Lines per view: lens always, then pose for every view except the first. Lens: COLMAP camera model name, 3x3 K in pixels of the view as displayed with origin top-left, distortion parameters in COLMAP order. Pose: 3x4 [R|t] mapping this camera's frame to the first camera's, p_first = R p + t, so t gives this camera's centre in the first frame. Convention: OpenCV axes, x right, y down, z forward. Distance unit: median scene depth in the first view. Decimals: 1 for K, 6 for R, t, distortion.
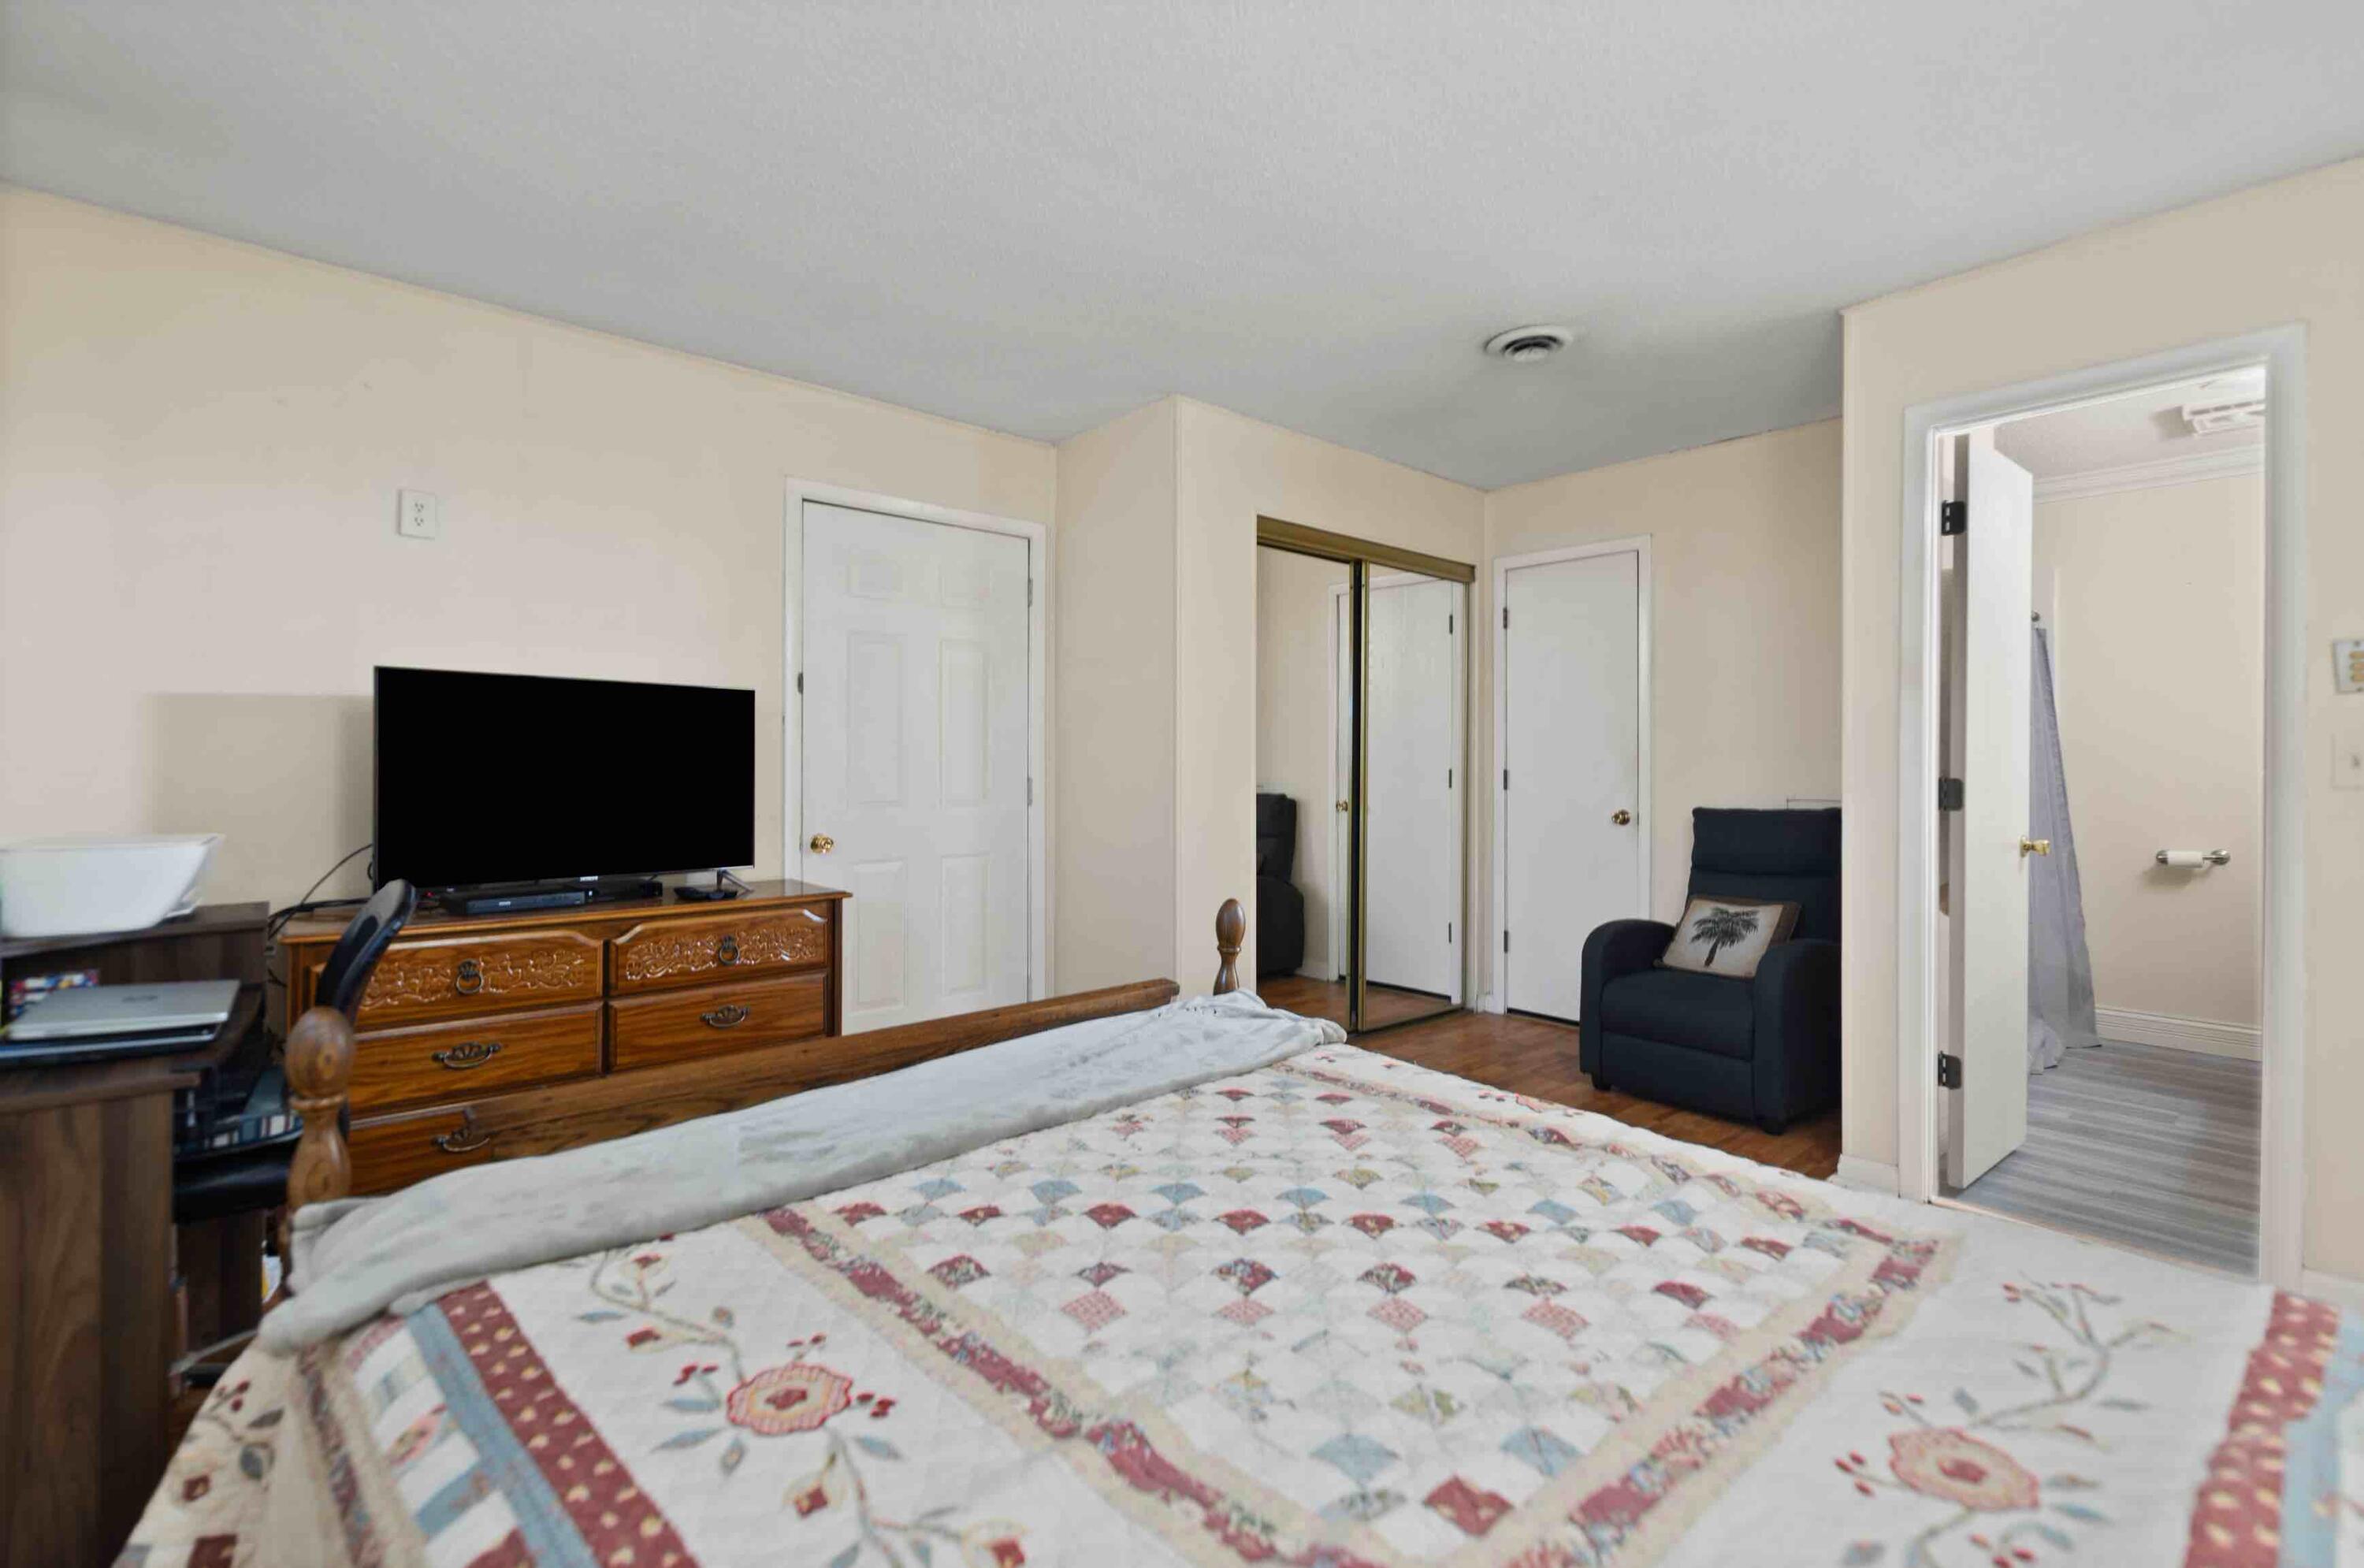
lens RADIAL K [[1030.2, 0, 1174.7], [0, 1030.2, 776.5], [0, 0, 1]] dist [-0.001385, -0.000029]
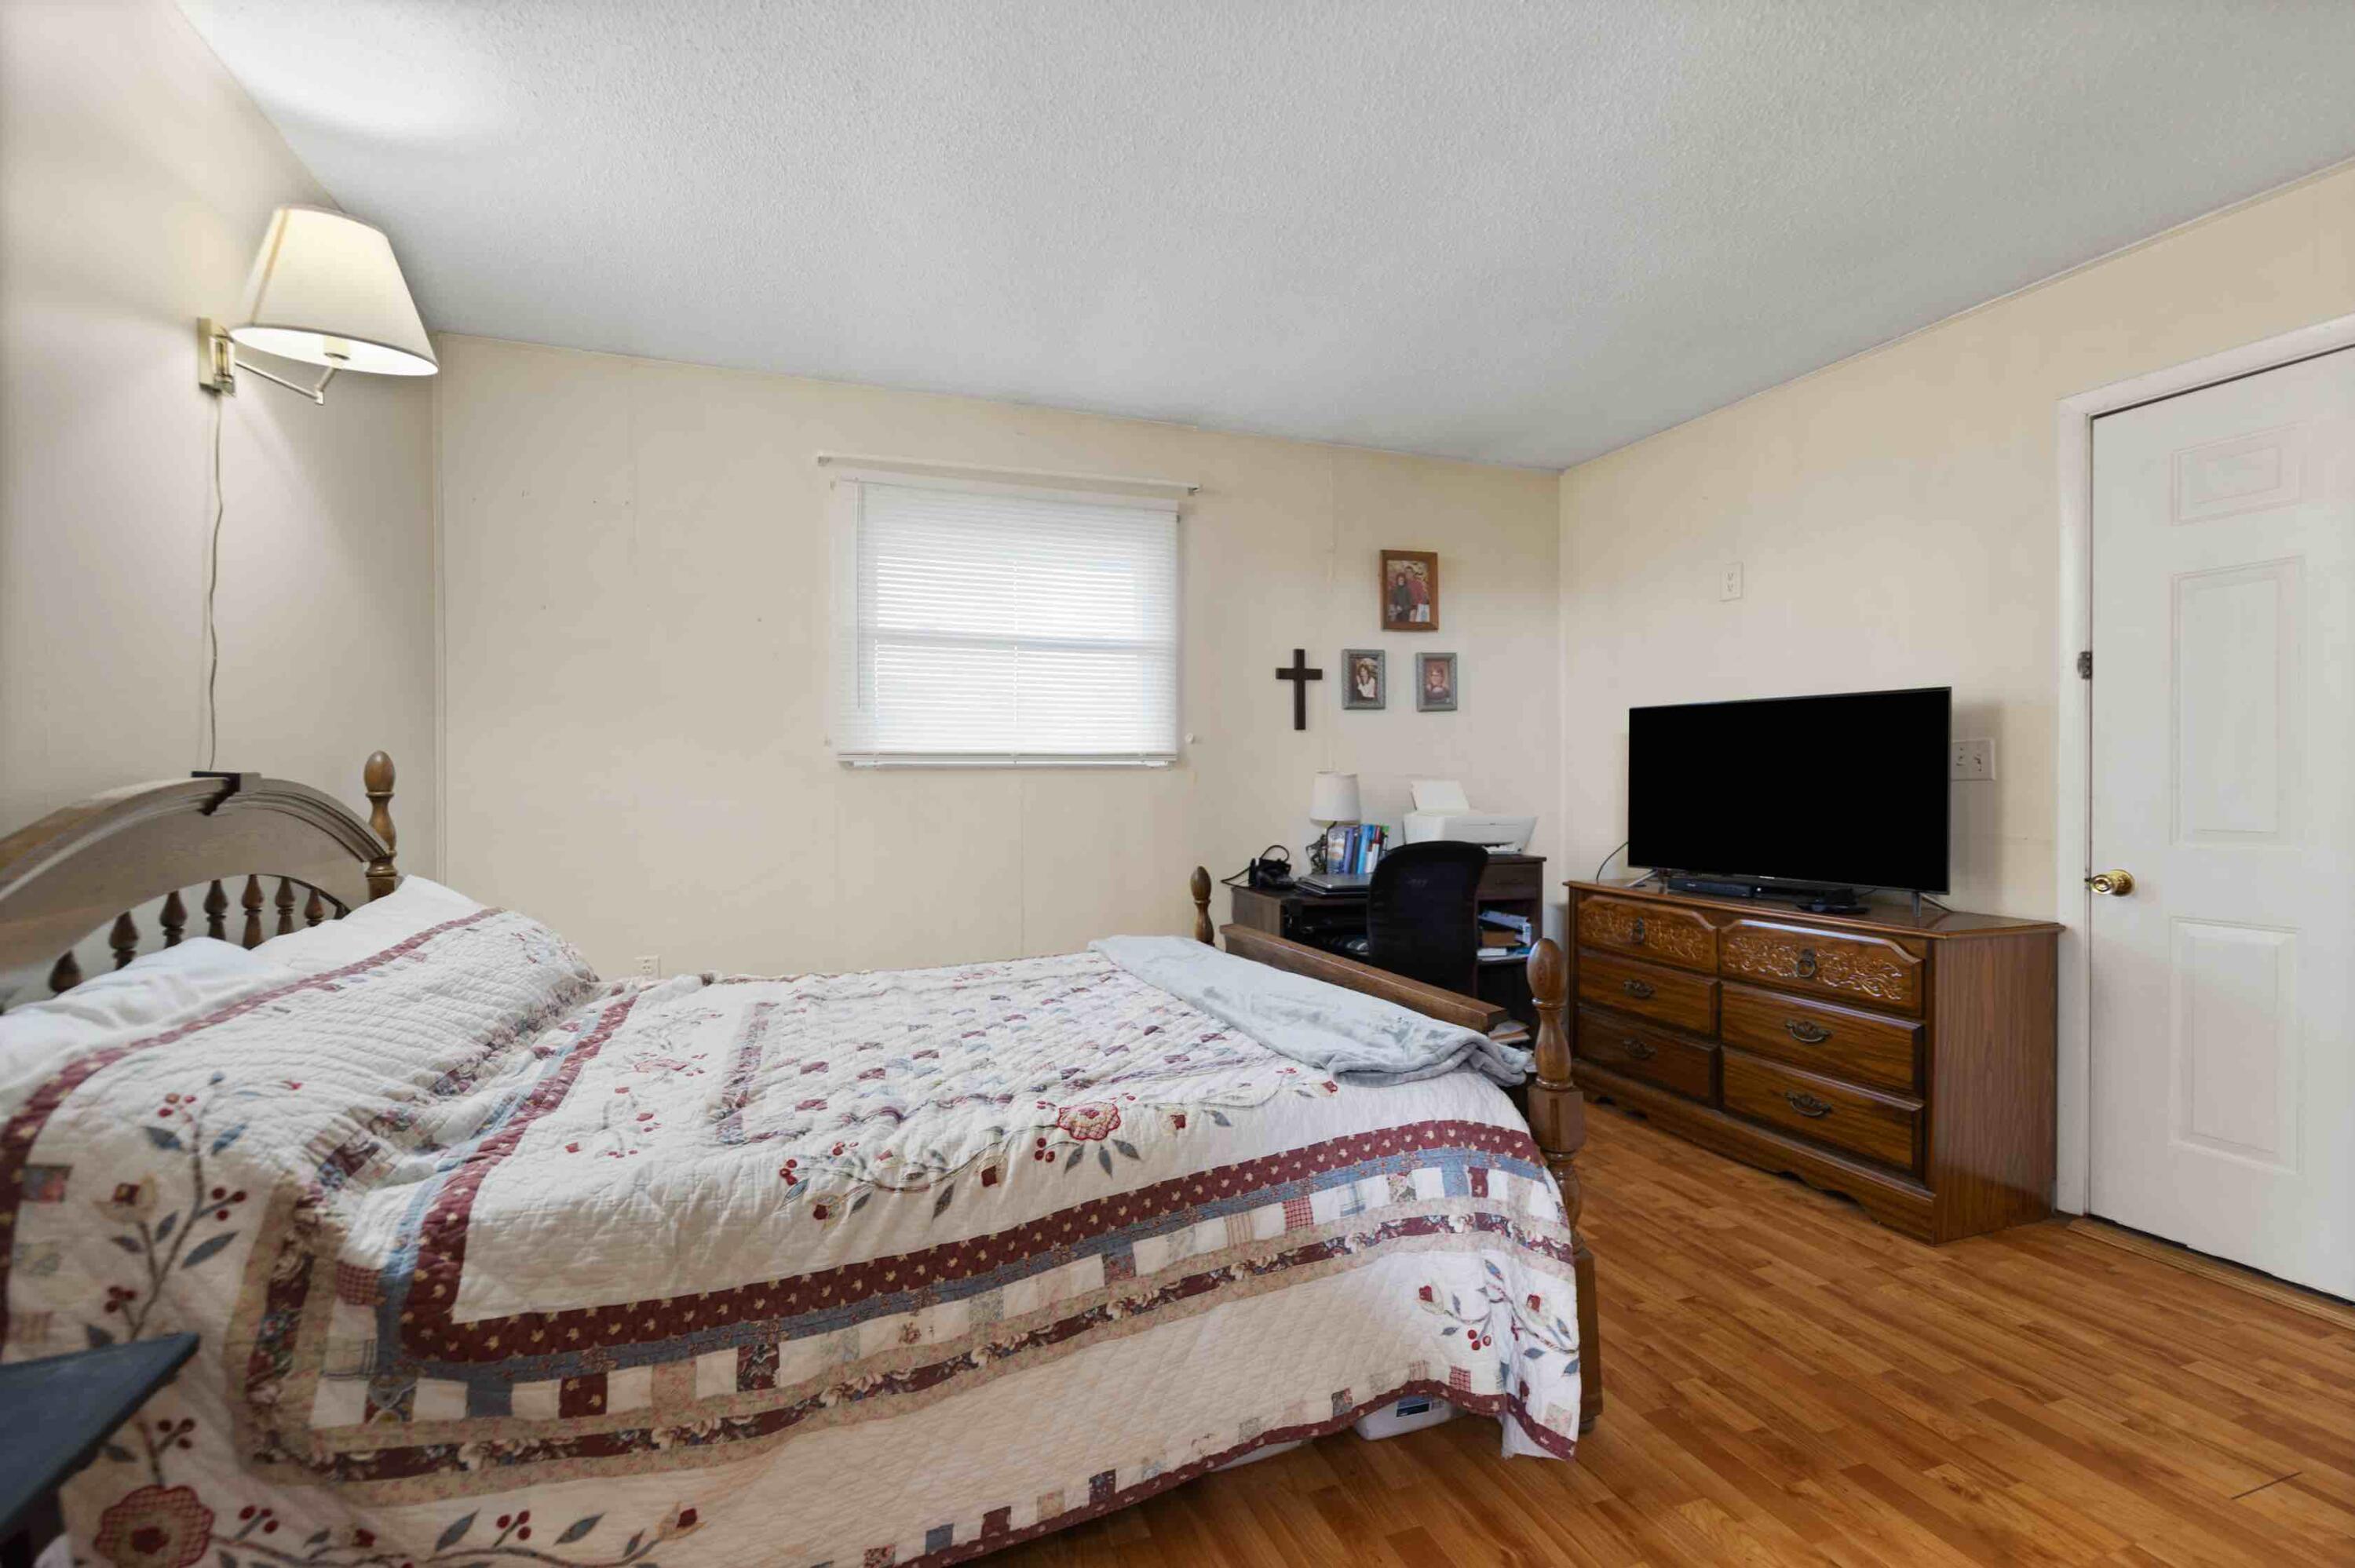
lens RADIAL K [[1026.2, 0, 1170.3], [0, 1026.2, 776.5], [0, 0, 1]] dist [-0.001385, -0.000029]
pose [[-0.368542, -0.013813, -0.929509, 0.635234], [-0.014262, 0.999856, -0.009203, 0.007396], [0.929502, 0.009865, -0.368686, 0.738033]]
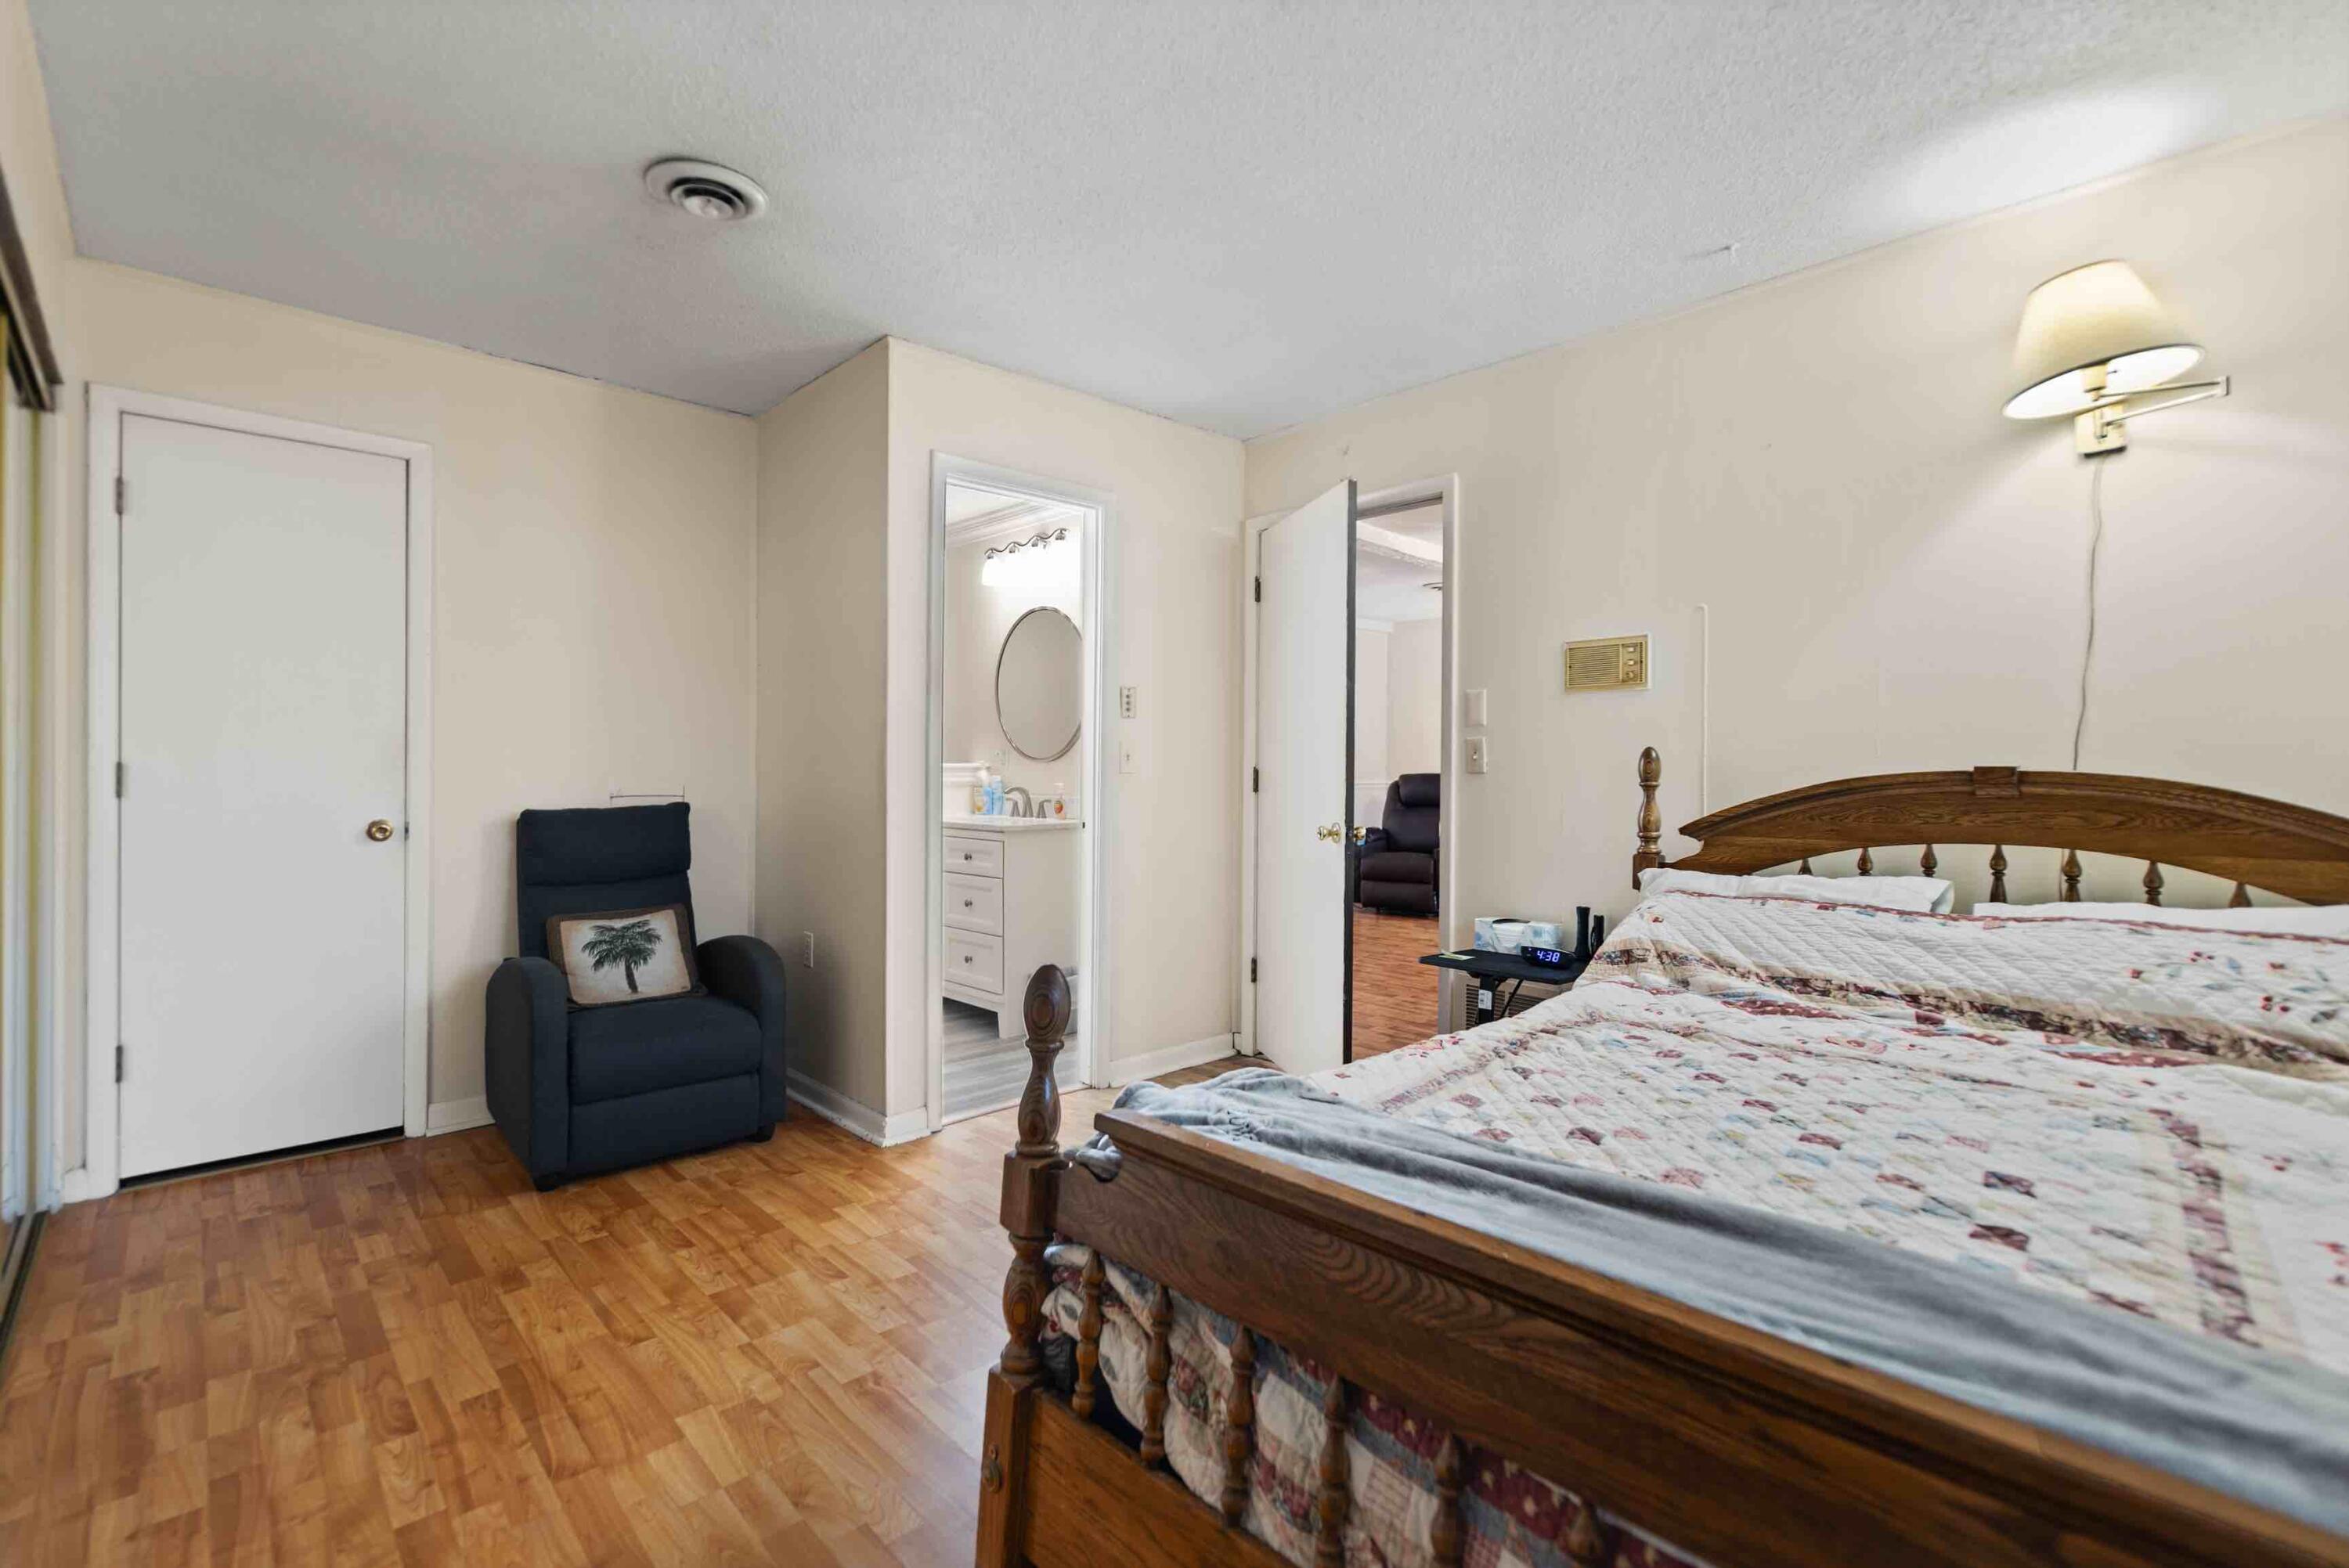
lens RADIAL K [[1023.6, 0, 1167.3], [0, 1023.6, 776.5], [0, 0, 1]] dist [-0.001385, -0.000029]
pose [[-0.045957, -0.006771, 0.998920, -0.416504], [0.004172, 0.999967, 0.006970, 0.000032], [-0.998935, 0.004487, -0.045927, 0.696329]]
